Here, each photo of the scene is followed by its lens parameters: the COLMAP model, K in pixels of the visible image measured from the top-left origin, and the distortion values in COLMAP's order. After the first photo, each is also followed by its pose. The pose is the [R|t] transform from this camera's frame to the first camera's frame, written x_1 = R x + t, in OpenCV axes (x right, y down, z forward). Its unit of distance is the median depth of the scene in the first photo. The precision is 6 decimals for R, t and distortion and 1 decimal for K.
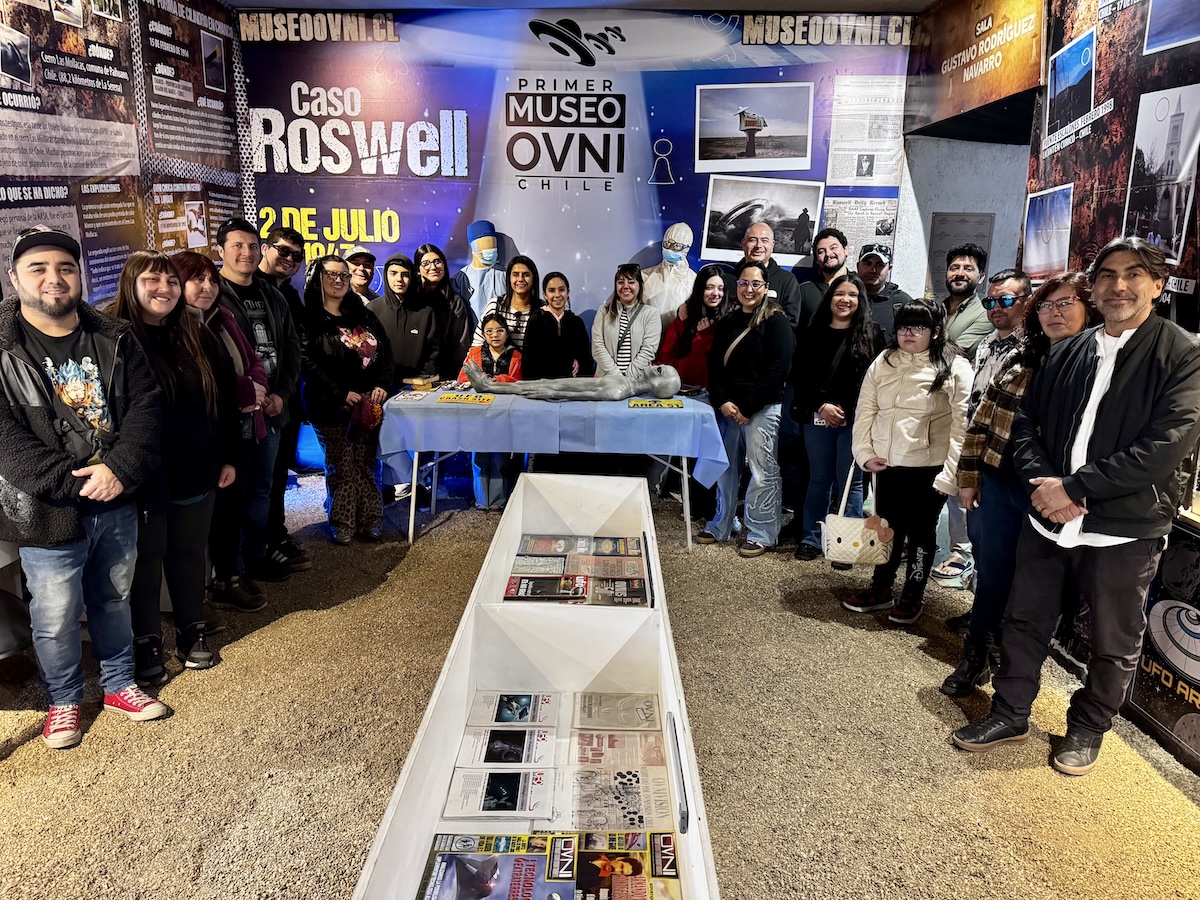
lens RADIAL K [[843.3, 0, 597.2], [0, 843.3, 464.4], [0, 0, 1]] dist [0.022991, -0.026900]
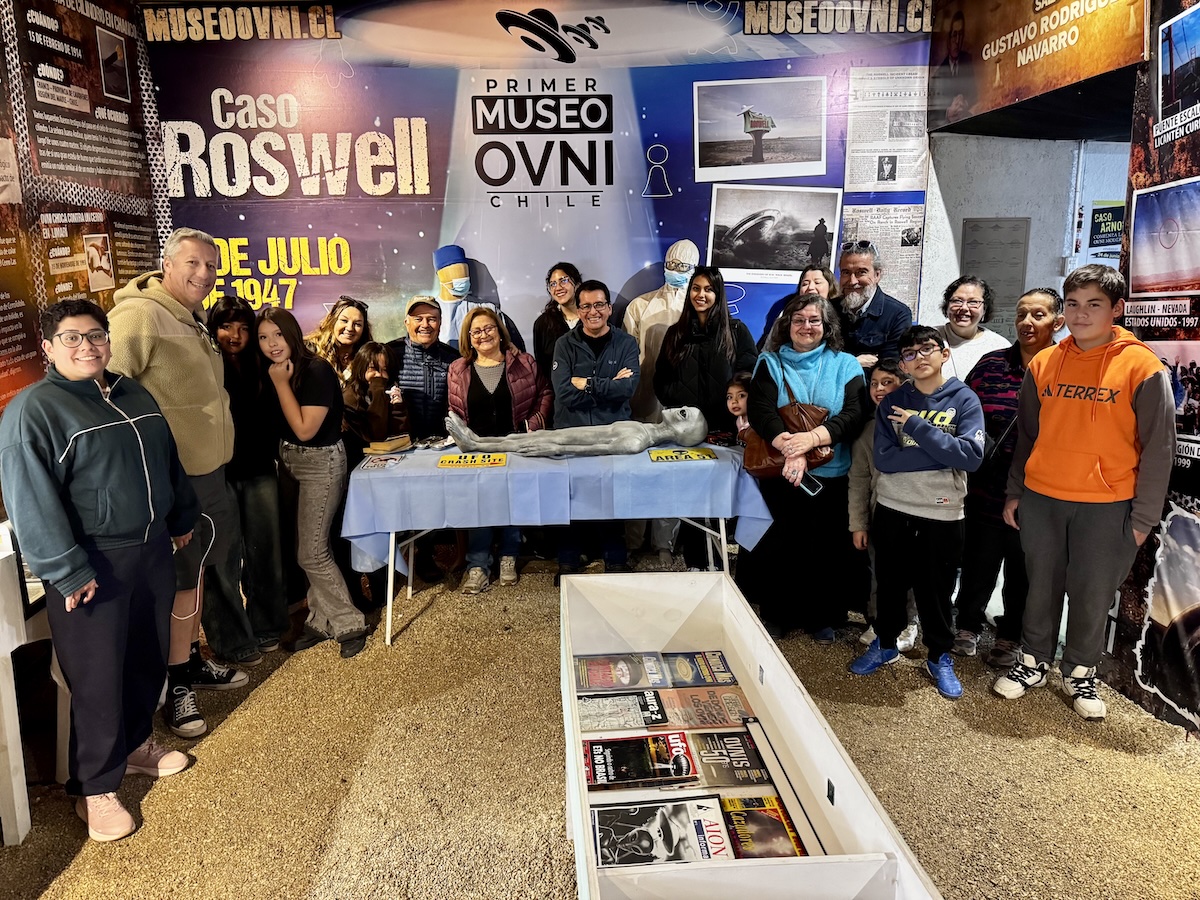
lens RADIAL K [[843.3, 0, 594.4], [0, 843.3, 456.7], [0, 0, 1]] dist [0.022991, -0.026900]
pose [[0.995622, -0.054045, 0.076258, -0.069129], [0.056448, 0.997963, -0.029725, -0.043920], [-0.074496, 0.033899, 0.996645, 0.152958]]
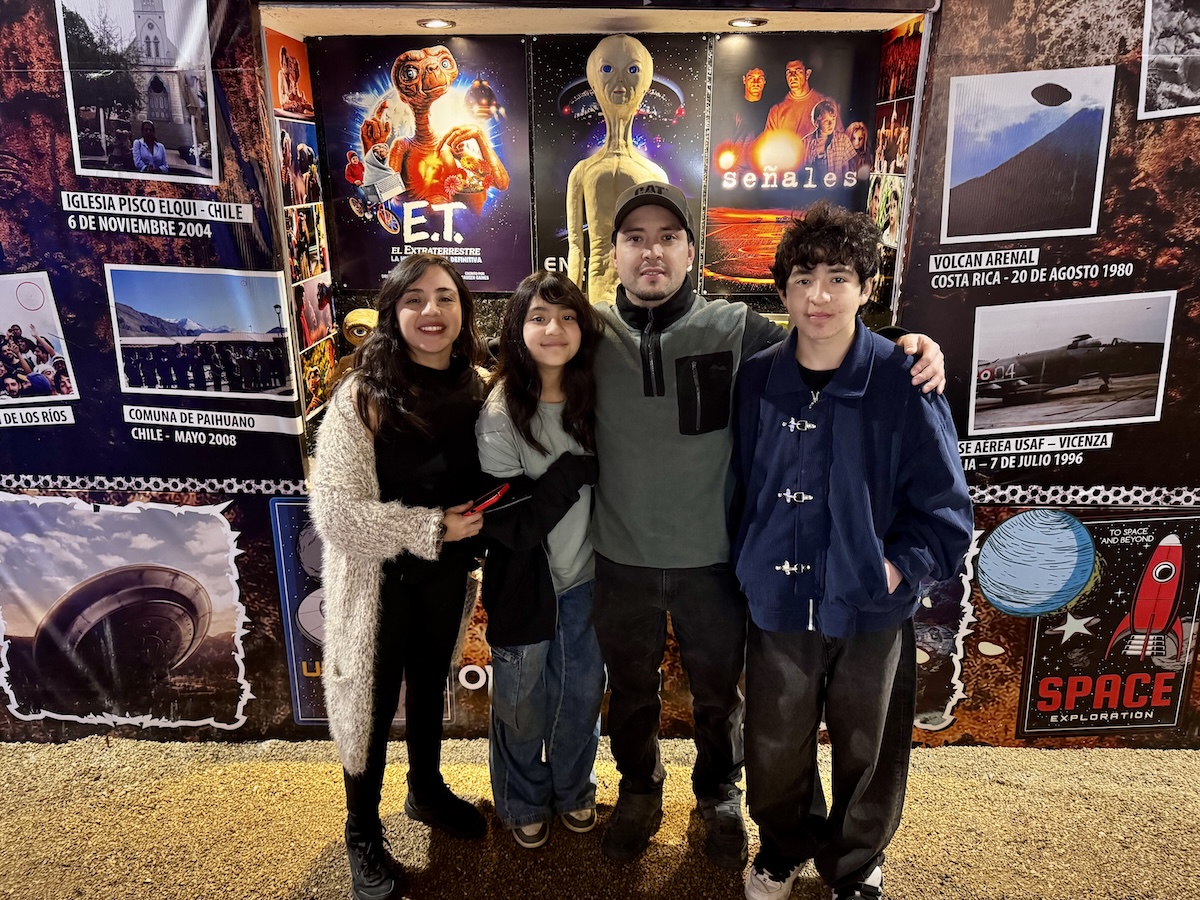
lens RADIAL K [[843.3, 0, 599.9], [0, 843.3, 453.4], [0, 0, 1]] dist [0.022991, -0.026900]
pose [[0.051581, -0.277684, 0.959287, -0.046498], [0.236993, 0.936530, 0.258354, -0.064770], [-0.970141, 0.214018, 0.114117, 0.326878]]
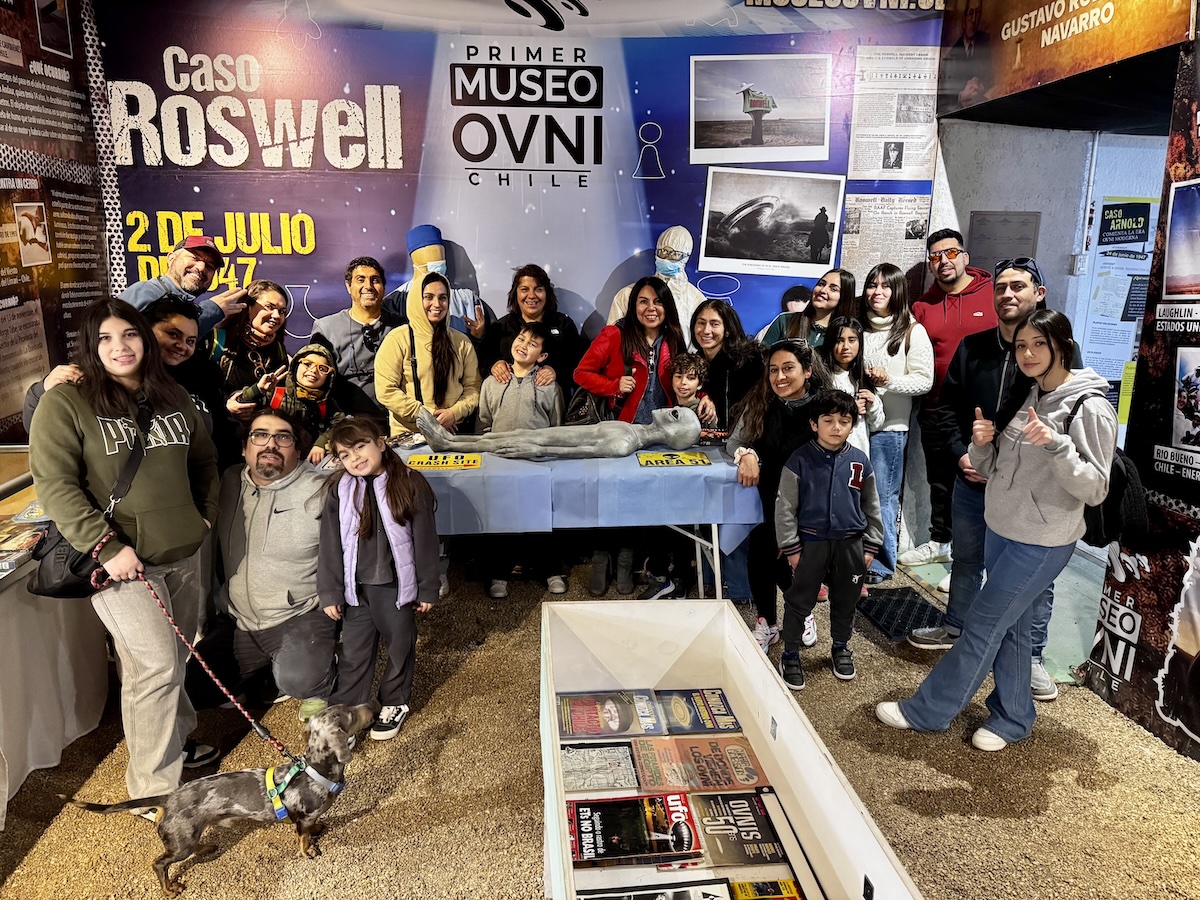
lens RADIAL K [[843.3, 0, 596.9], [0, 843.3, 459.9], [0, 0, 1]] dist [0.022991, -0.026900]
pose [[0.993544, -0.038517, 0.106706, -0.070376], [0.039961, 0.999136, -0.011427, -0.056658], [-0.106174, 0.015617, 0.994225, 0.209296]]
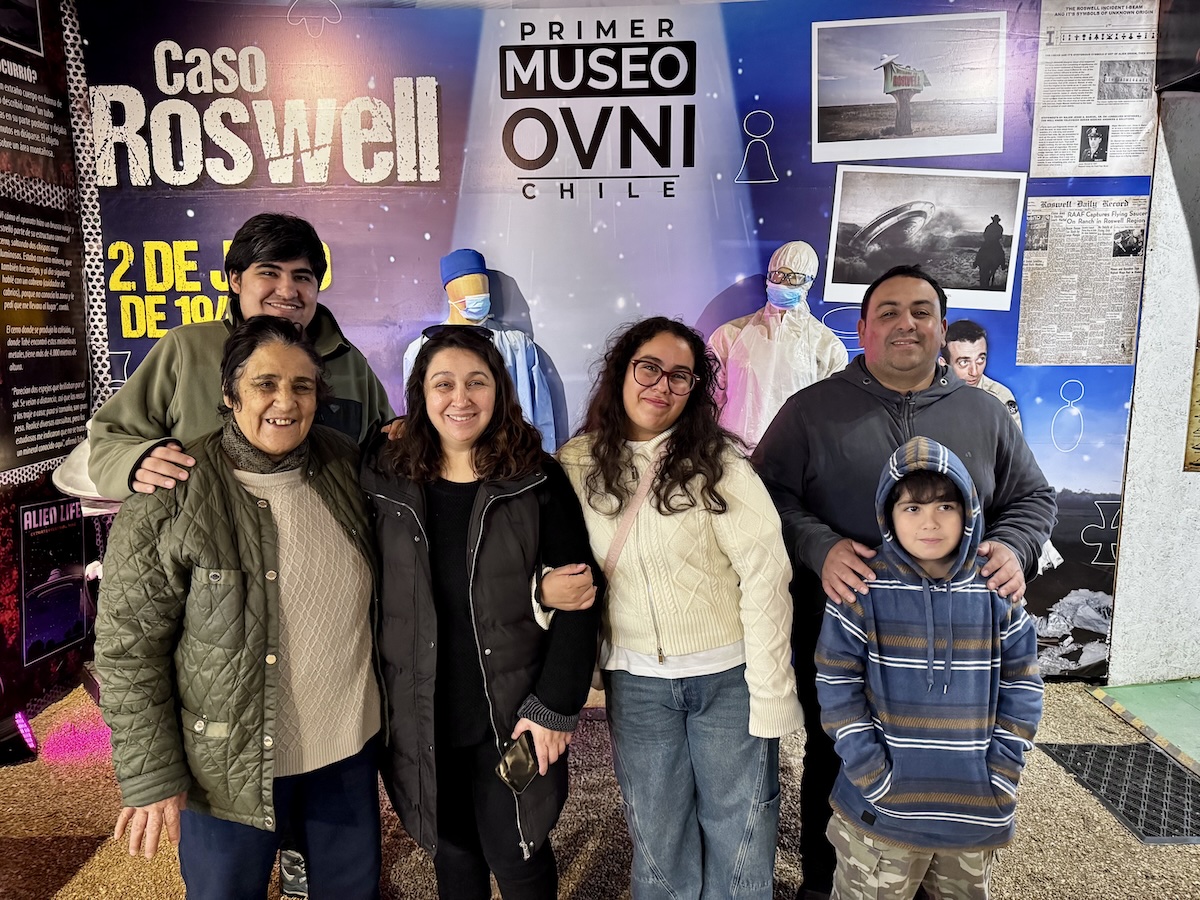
lens RADIAL K [[843.3, 0, 596.5], [0, 843.3, 458.1], [0, 0, 1]] dist [0.022991, -0.026900]
pose [[0.999594, -0.027773, 0.006386, -0.049688], [0.028253, 0.995117, -0.094568, -0.080011], [-0.003728, 0.094710, 0.995498, 0.413175]]
